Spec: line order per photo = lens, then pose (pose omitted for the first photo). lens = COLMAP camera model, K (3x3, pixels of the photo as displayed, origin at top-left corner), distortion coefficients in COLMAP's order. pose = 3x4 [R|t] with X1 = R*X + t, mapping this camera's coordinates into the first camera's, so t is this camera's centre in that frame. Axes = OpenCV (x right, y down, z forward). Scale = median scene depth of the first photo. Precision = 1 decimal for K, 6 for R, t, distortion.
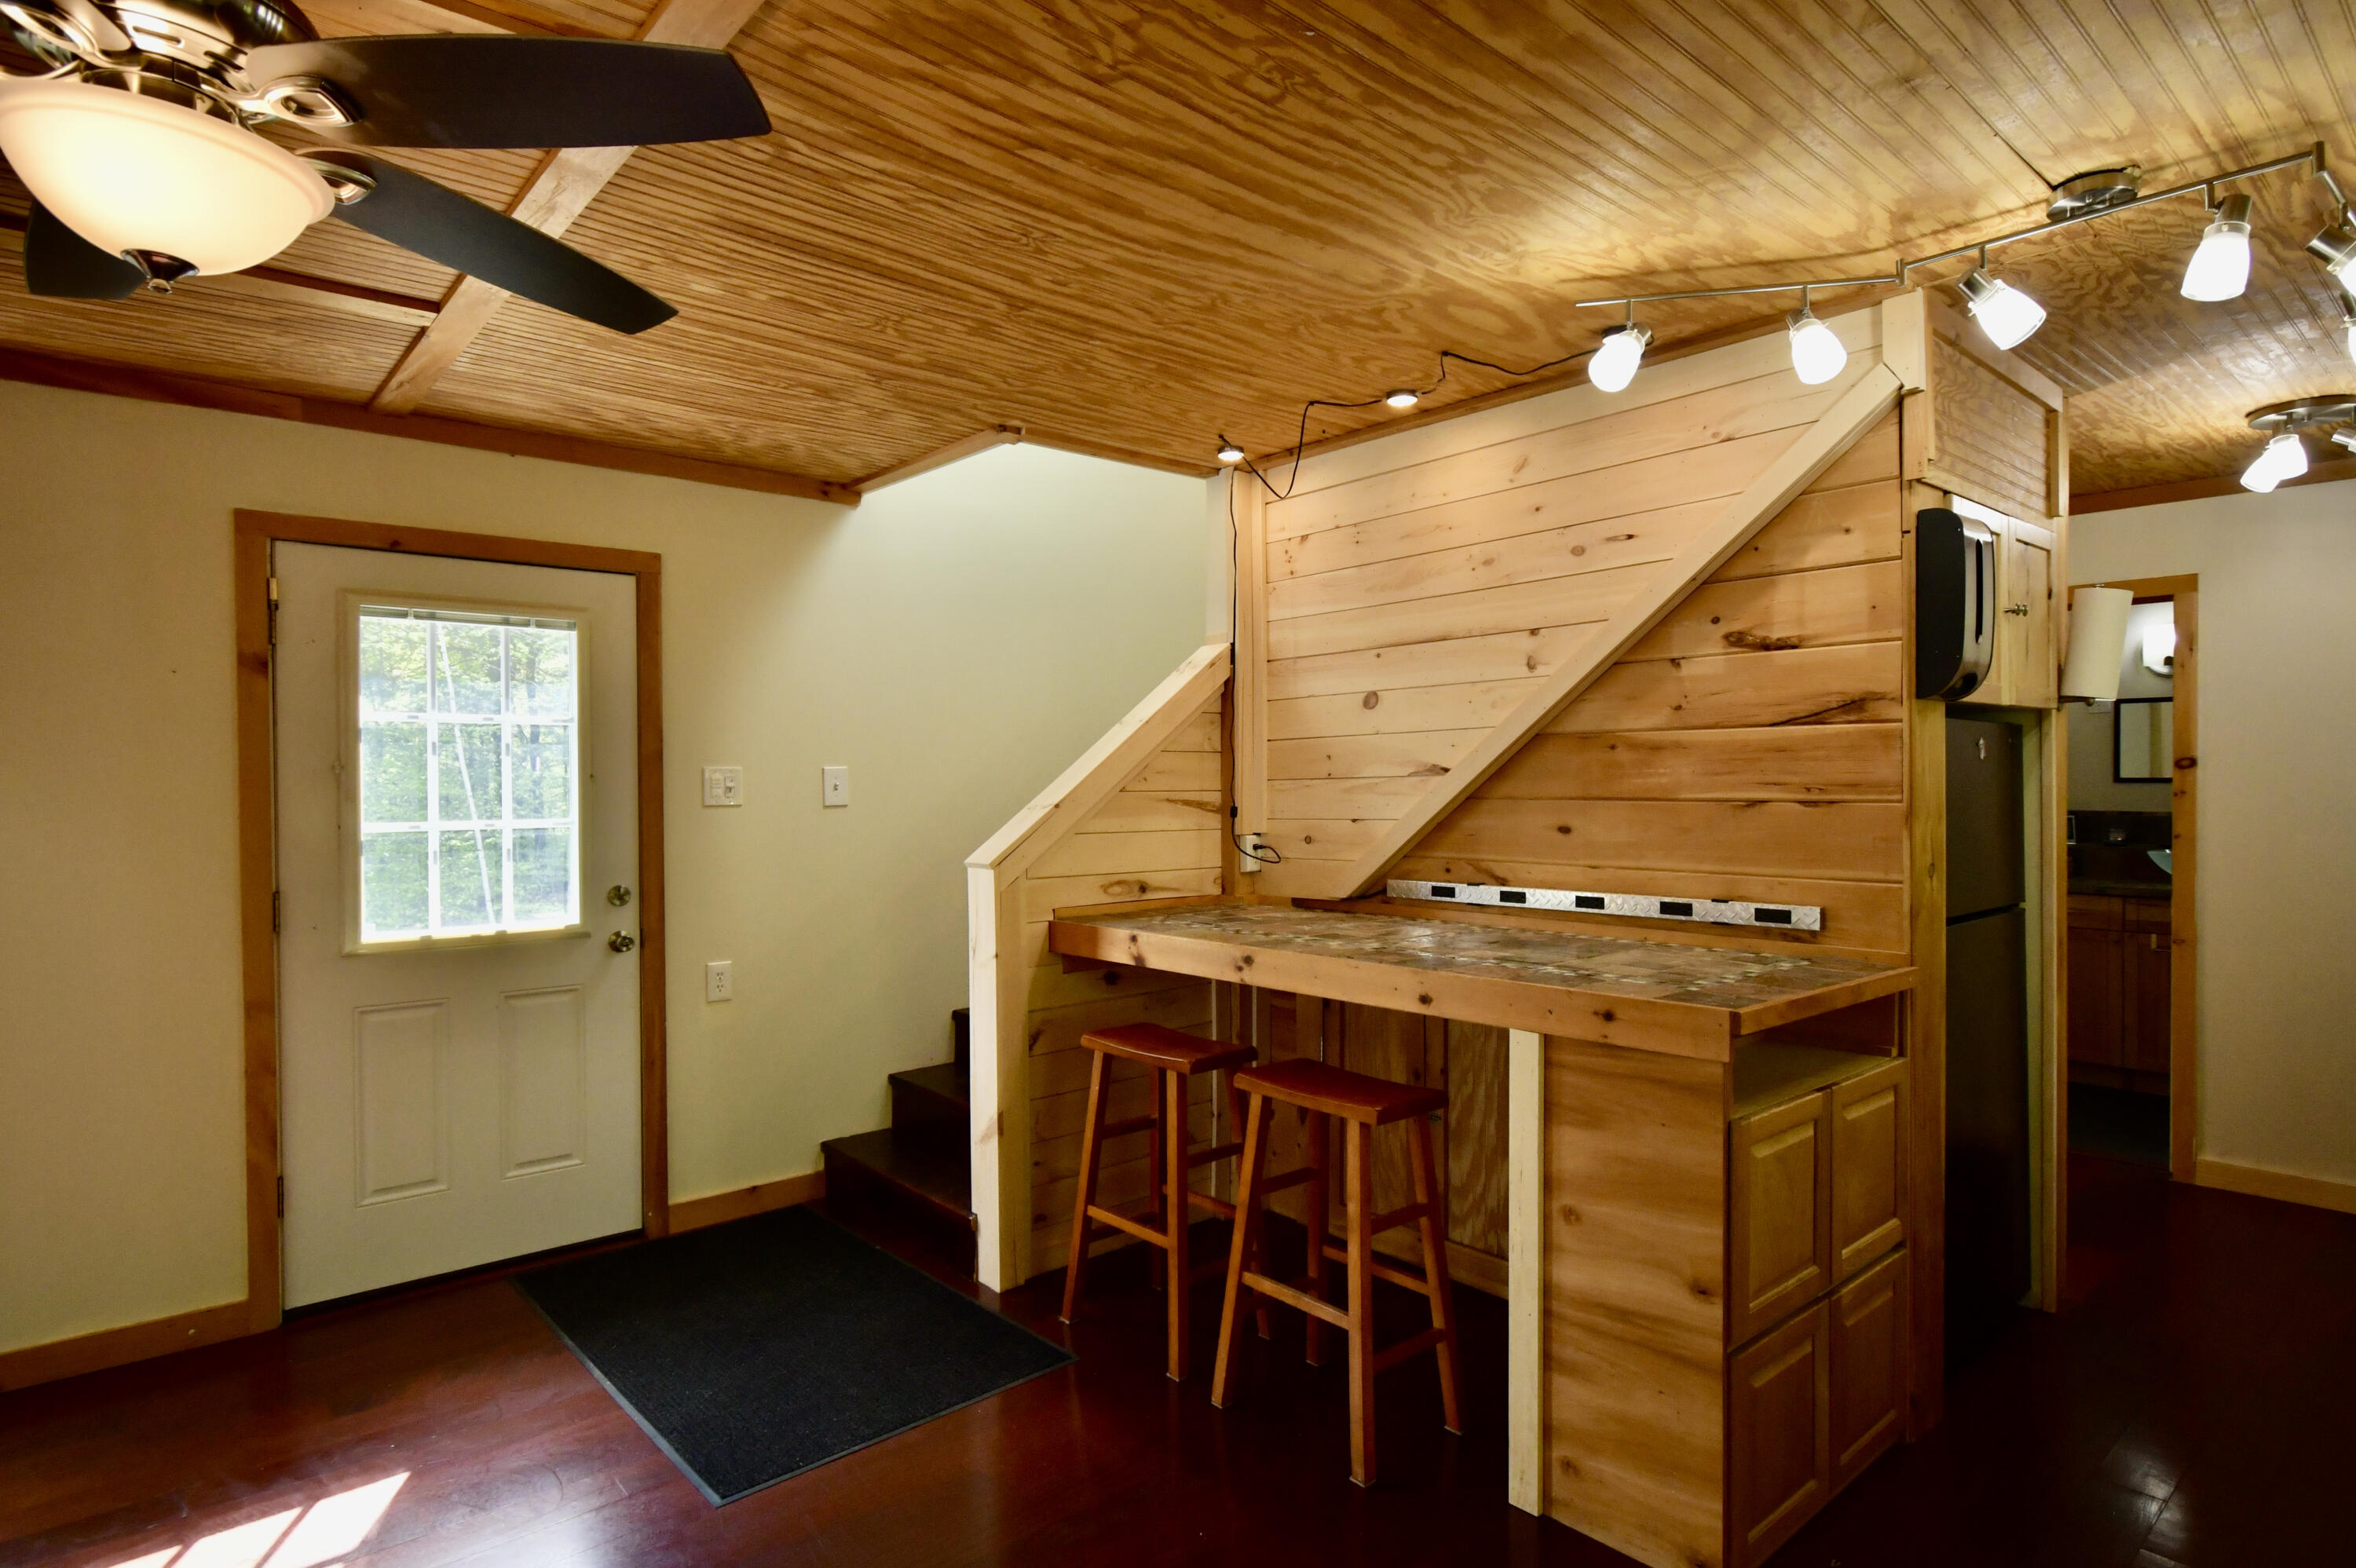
lens RADIAL K [[1240.4, 0, 1178.0], [0, 1240.4, 784.0], [0, 0, 1]] dist [0.014652, -0.014628]
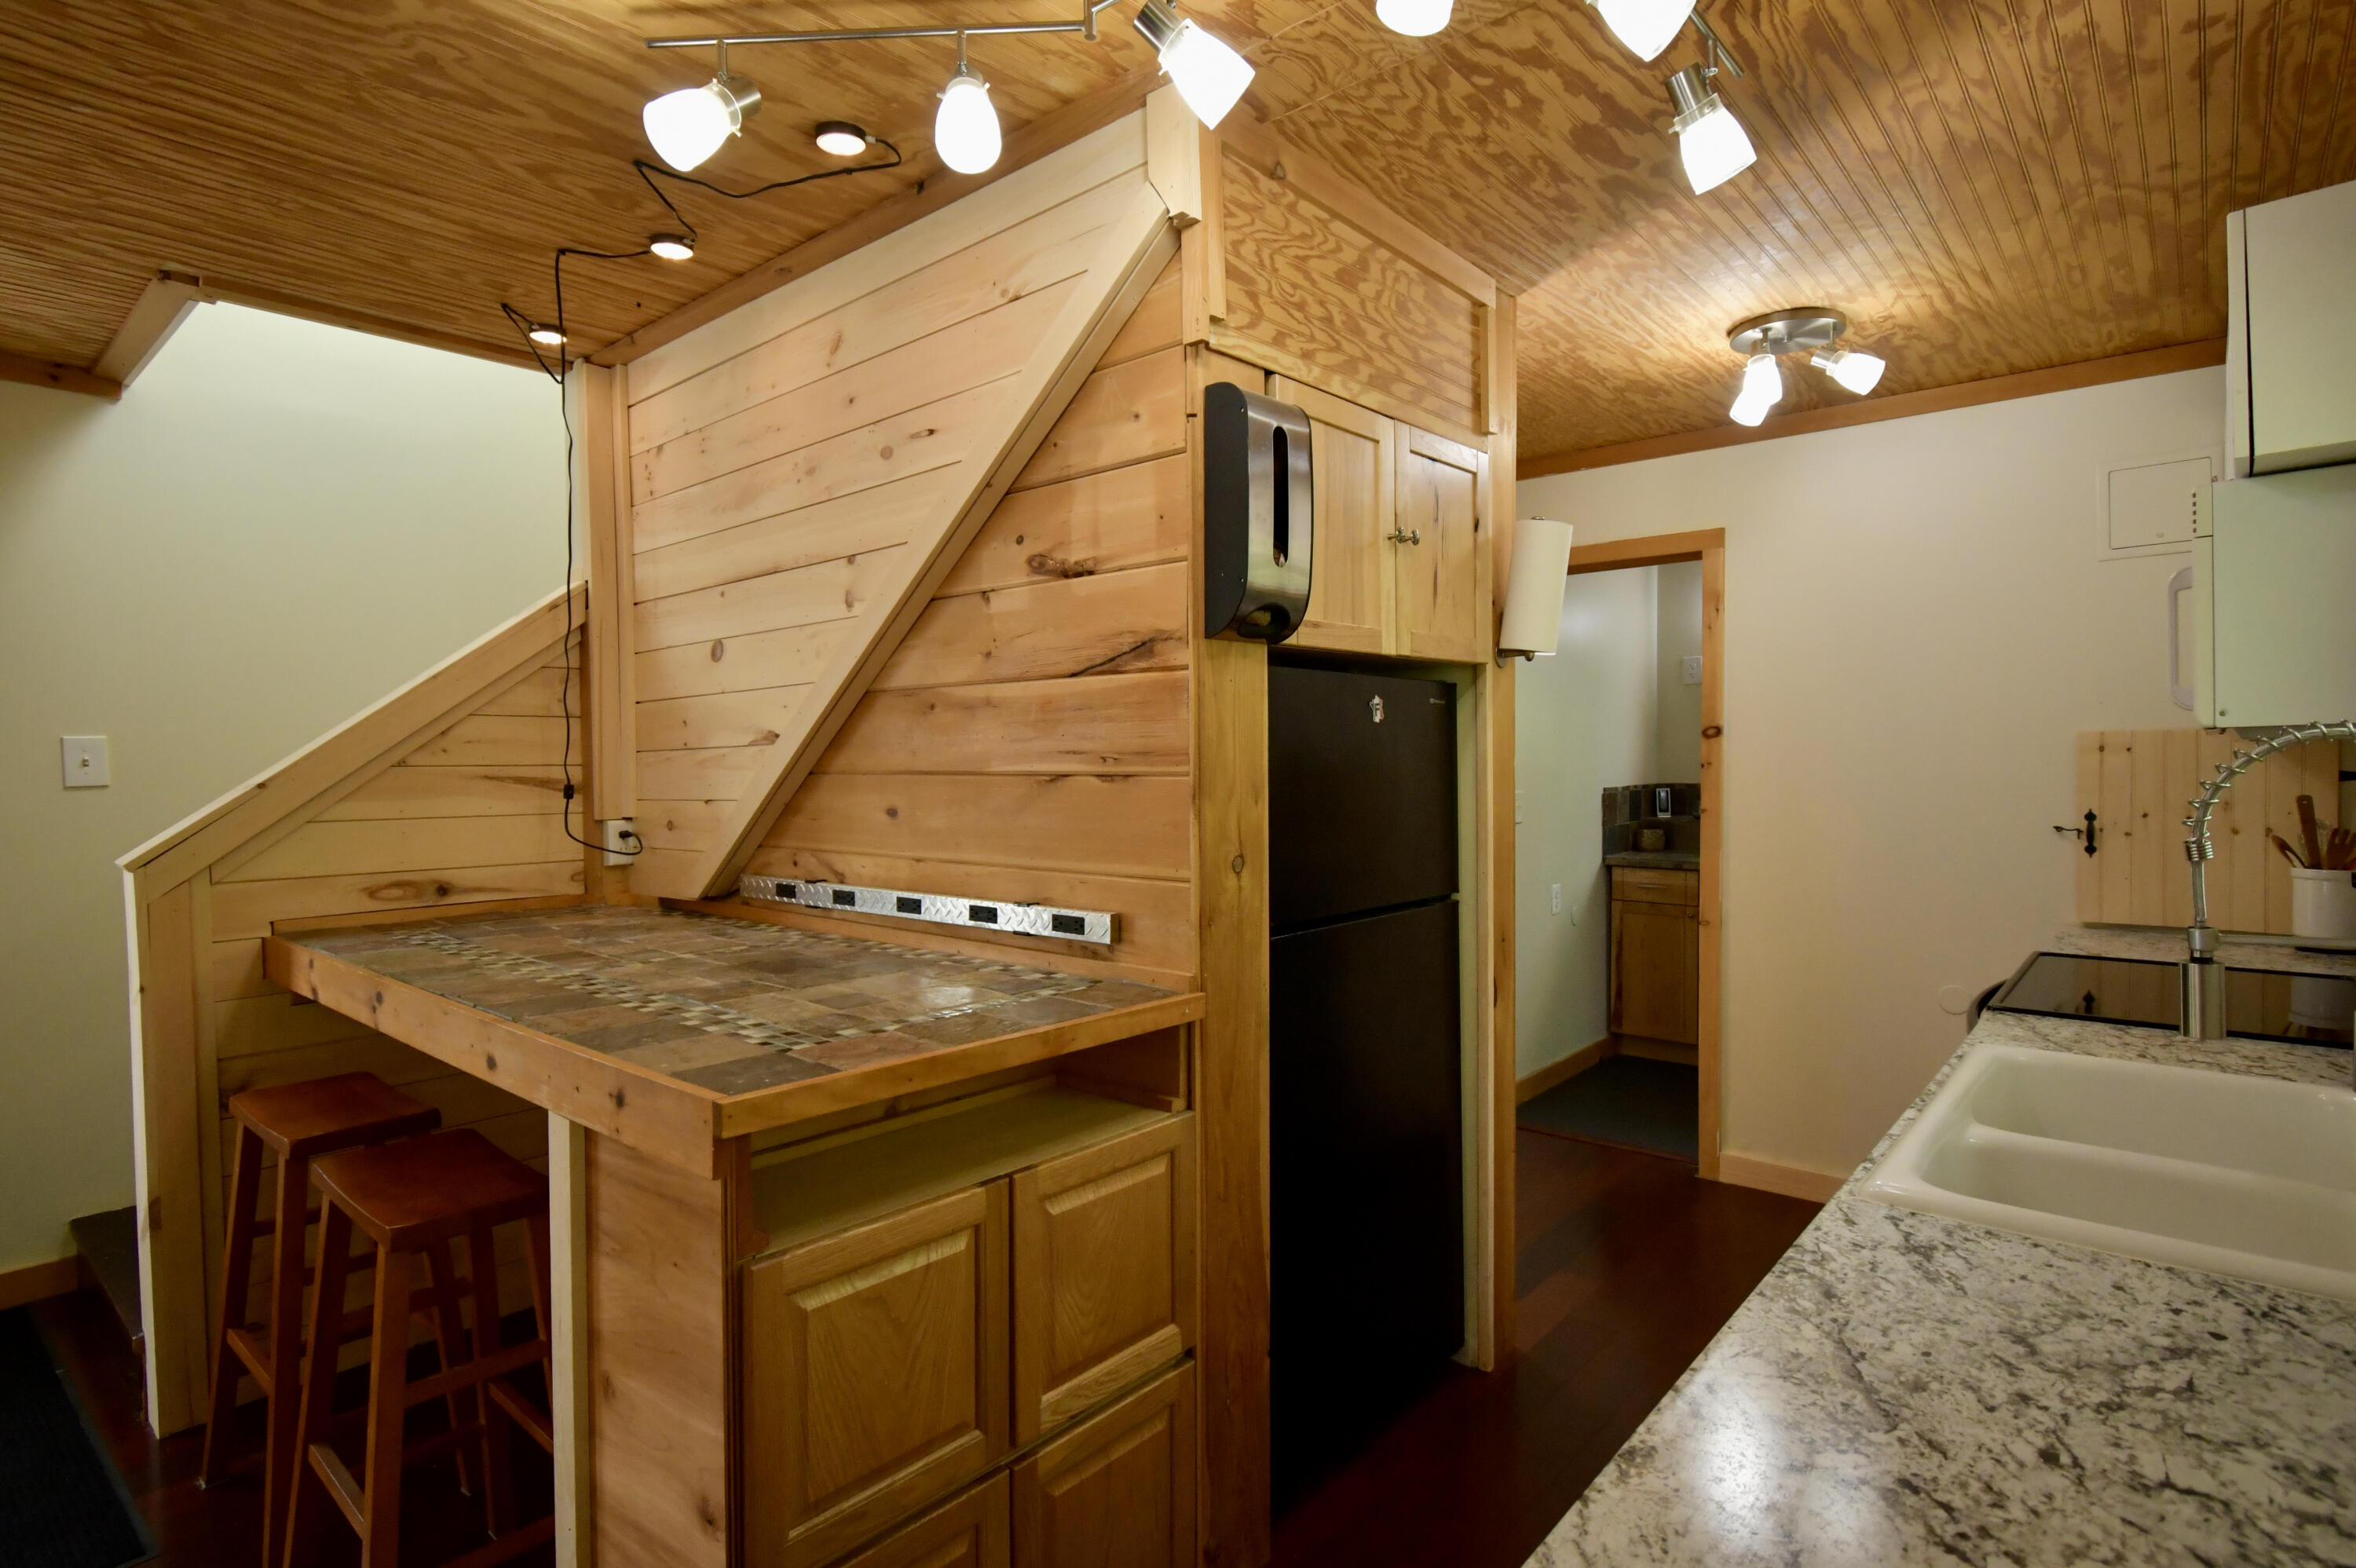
lens RADIAL K [[1176.8, 0, 1178.0], [0, 1176.8, 784.0], [0, 0, 1]] dist [0.000065, 0.000290]
pose [[0.990953, -0.005808, 0.134085, 0.401067], [0.003235, 0.999807, 0.019401, 0.005035], [-0.134172, -0.018792, 0.990780, 0.244972]]
